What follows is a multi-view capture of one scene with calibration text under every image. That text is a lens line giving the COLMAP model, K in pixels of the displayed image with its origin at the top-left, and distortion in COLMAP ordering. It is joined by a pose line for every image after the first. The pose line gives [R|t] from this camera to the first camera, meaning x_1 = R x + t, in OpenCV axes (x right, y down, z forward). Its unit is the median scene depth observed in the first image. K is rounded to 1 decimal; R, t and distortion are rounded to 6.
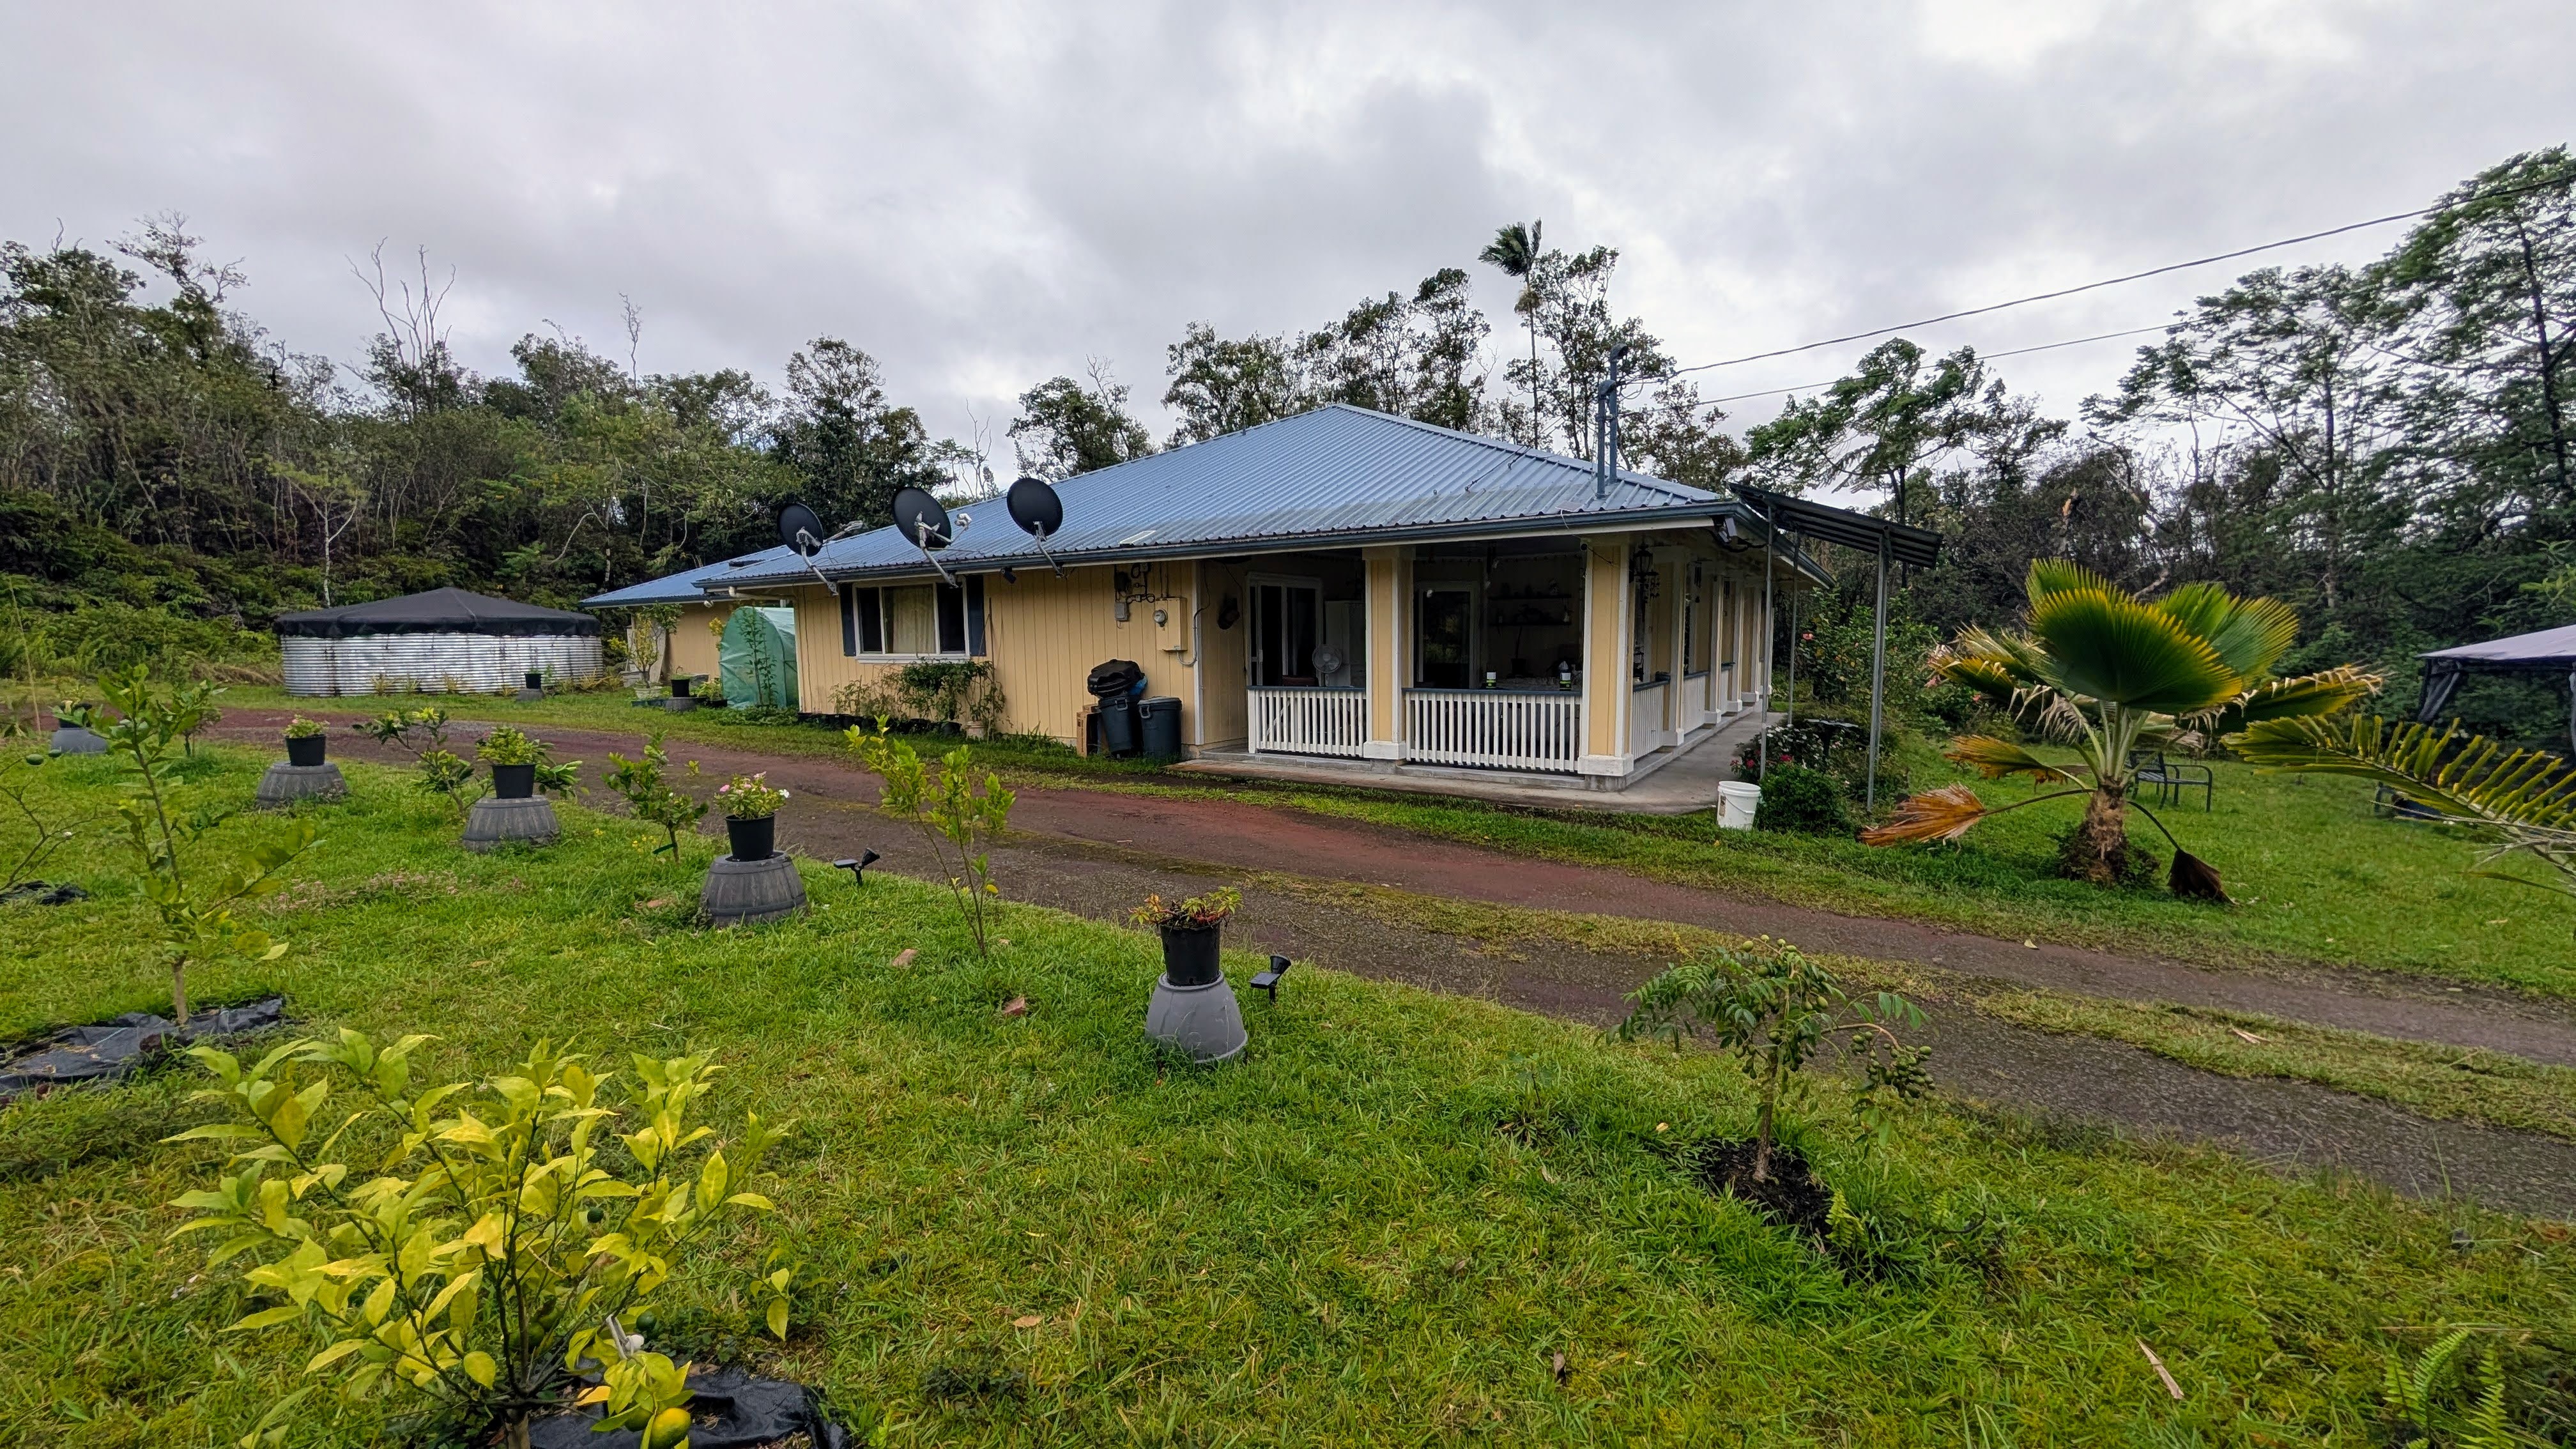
lens RADIAL K [[974.4, 0, 1295.4], [0, 974.4, 741.3], [0, 0, 1]] dist [-0.001210, -0.000013]
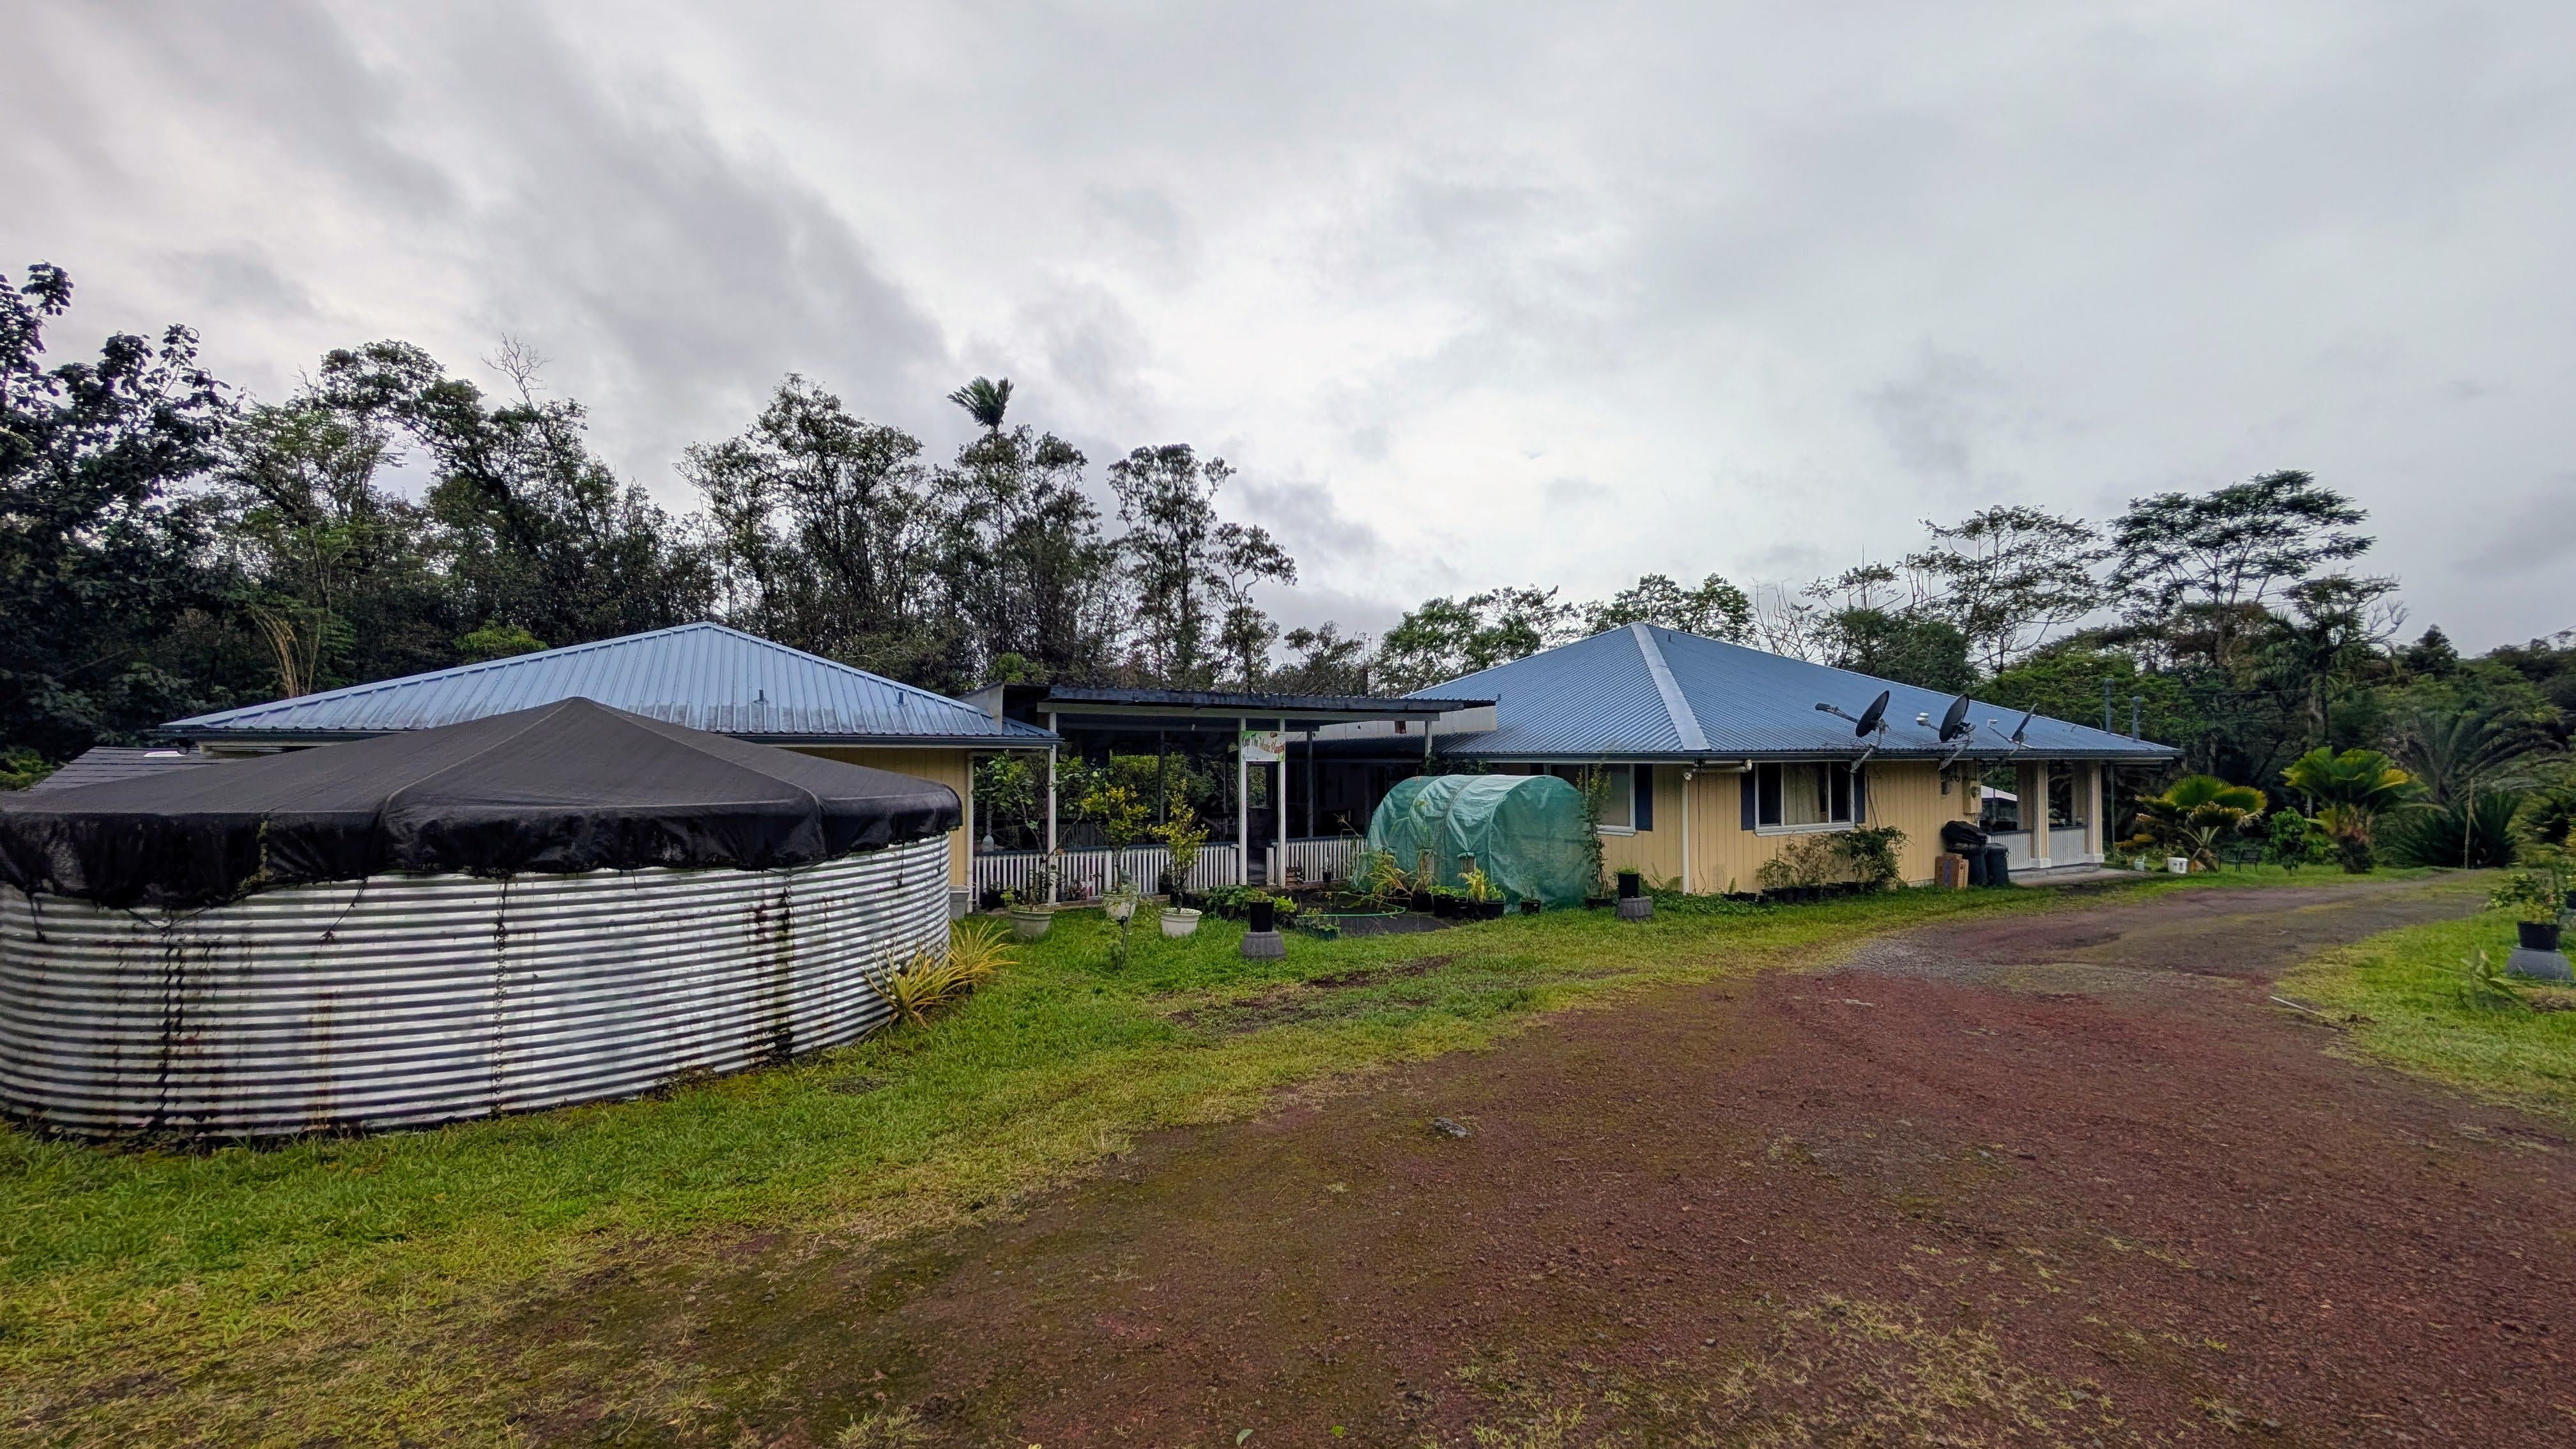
lens RADIAL K [[974.4, 0, 1295.4], [0, 974.4, 741.3], [0, 0, 1]] dist [-0.001210, -0.000013]
pose [[0.475145, 0.021229, 0.879652, -1.527422], [0.078132, 0.994742, -0.066209, -0.145251], [-0.876432, 0.100188, 0.470988, 0.929291]]
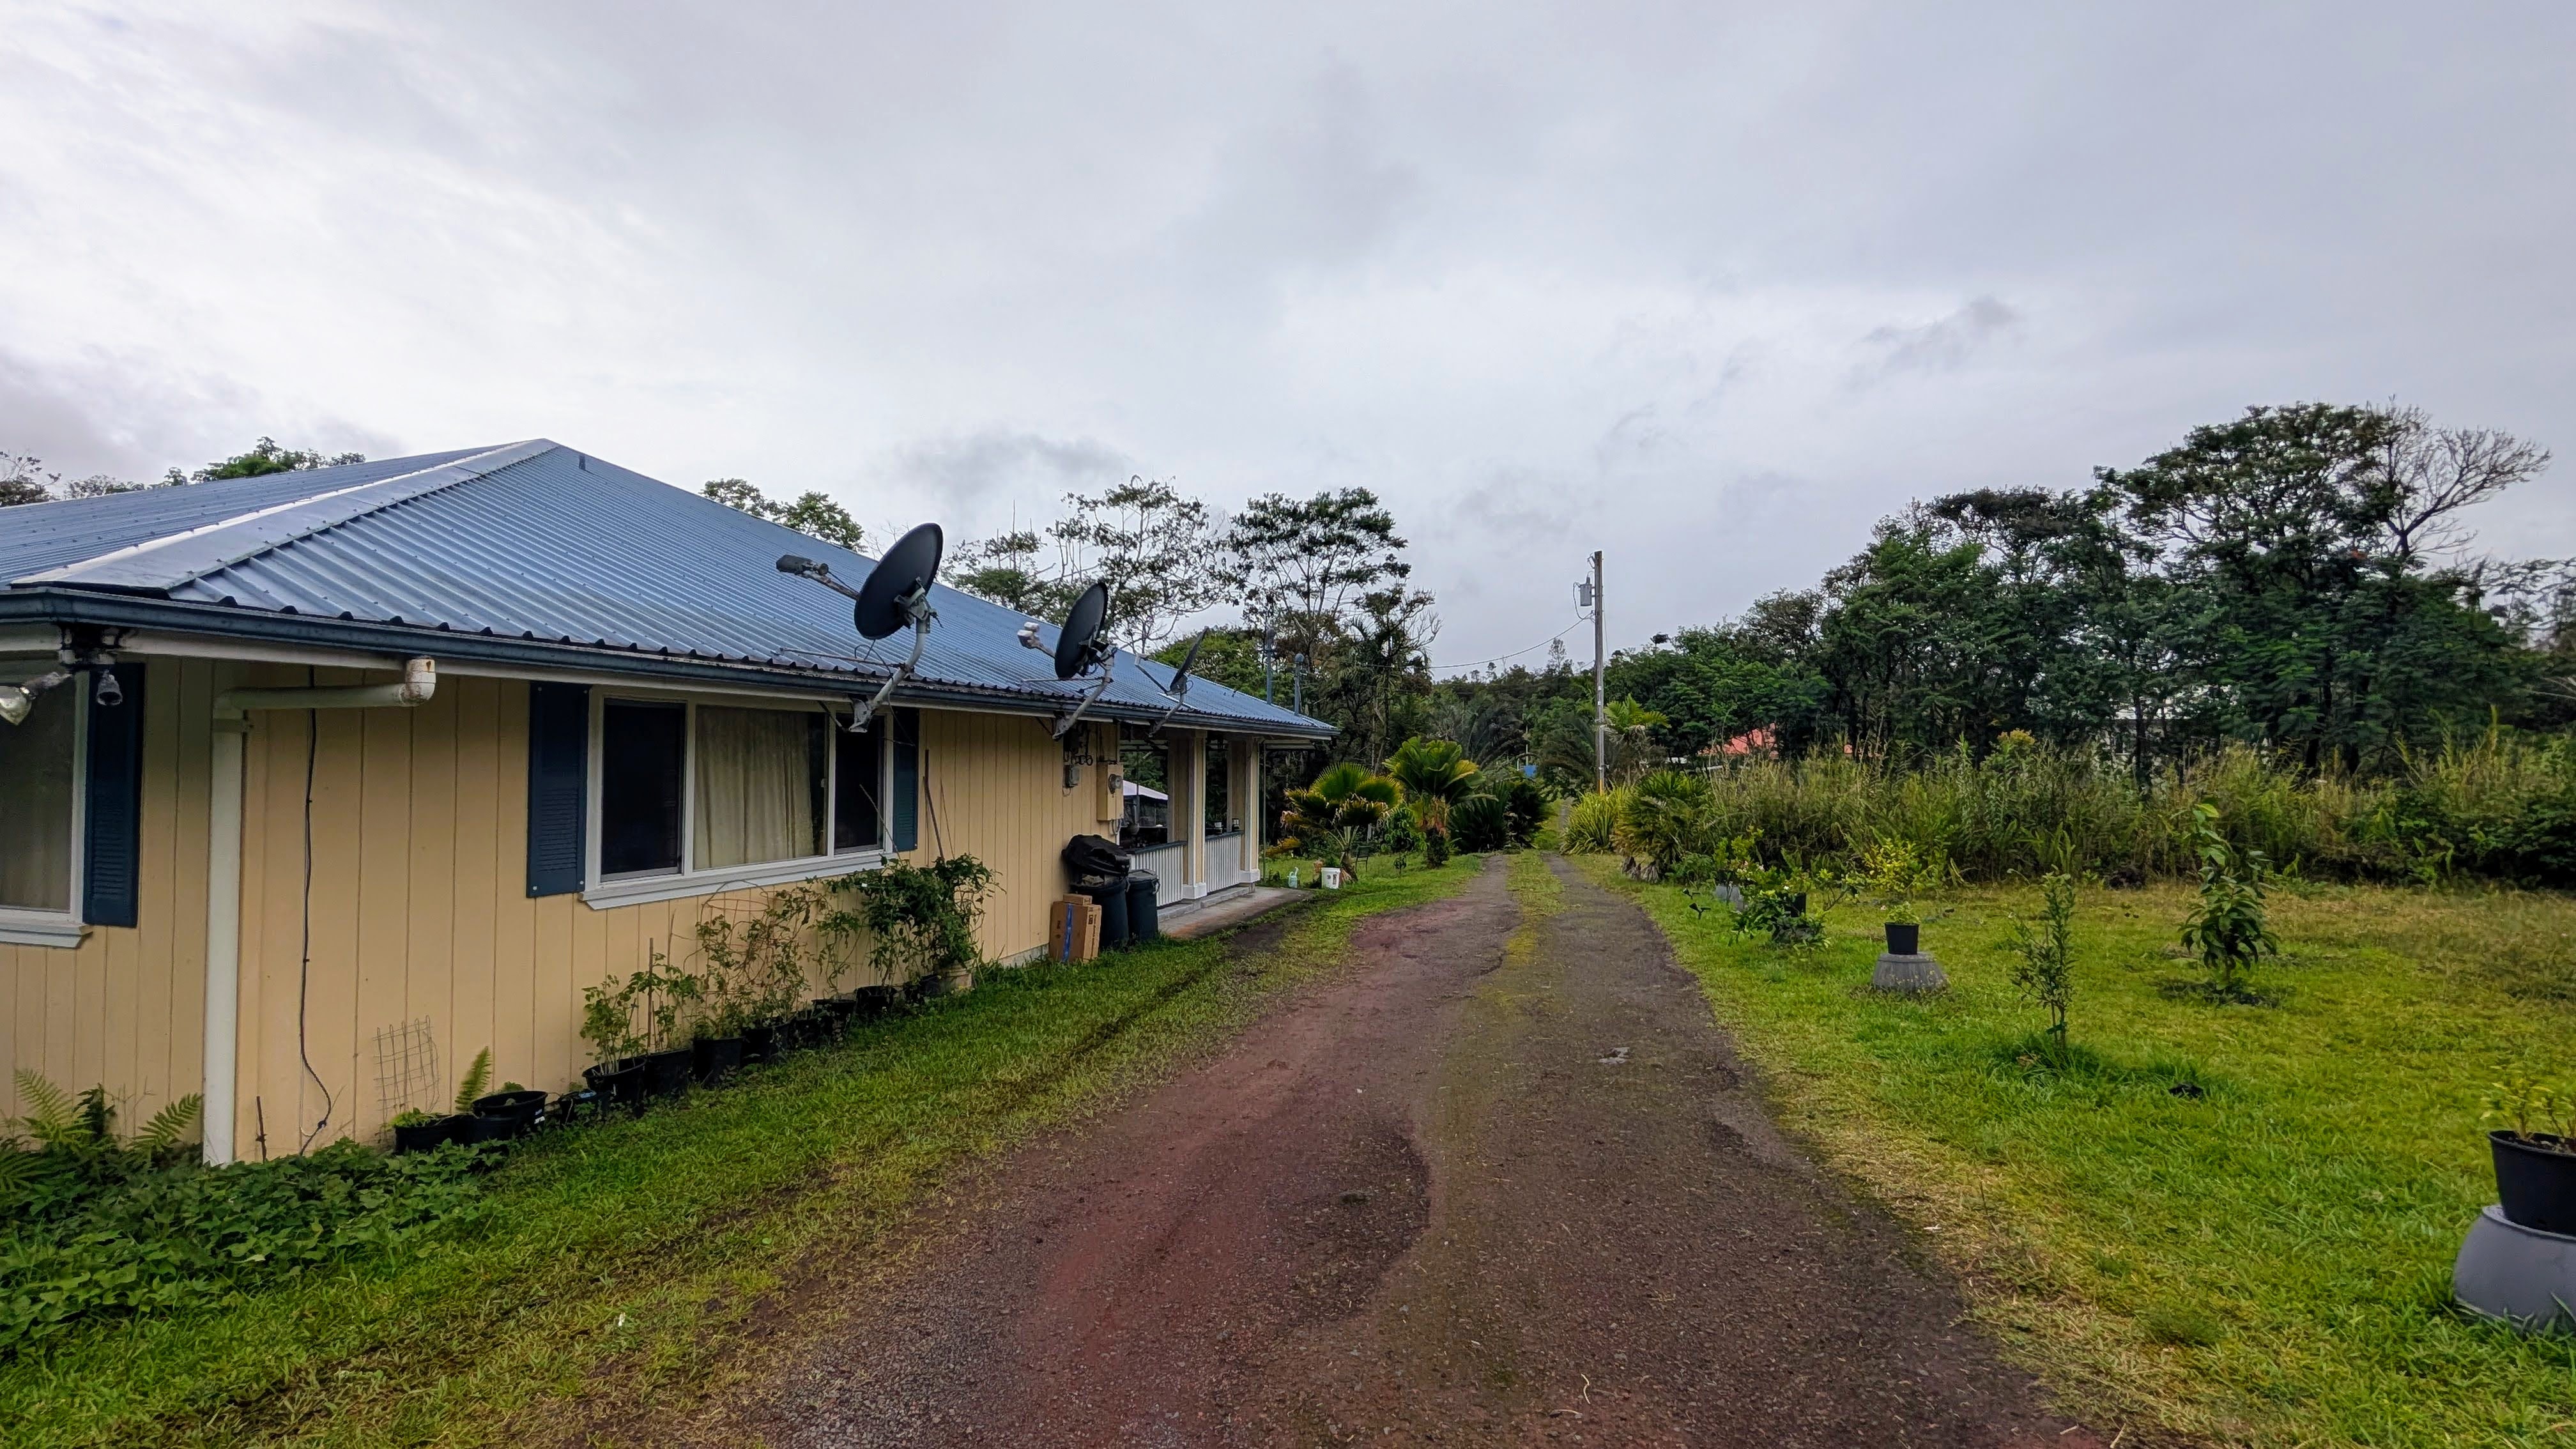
lens RADIAL K [[974.4, 0, 1295.4], [0, 974.4, 741.3], [0, 0, 1]] dist [-0.001210, -0.000013]
pose [[-0.292364, 0.026508, 0.955940, -0.848045], [0.079112, 0.996860, -0.003447, -0.117346], [-0.953029, 0.074618, -0.293543, 0.853380]]
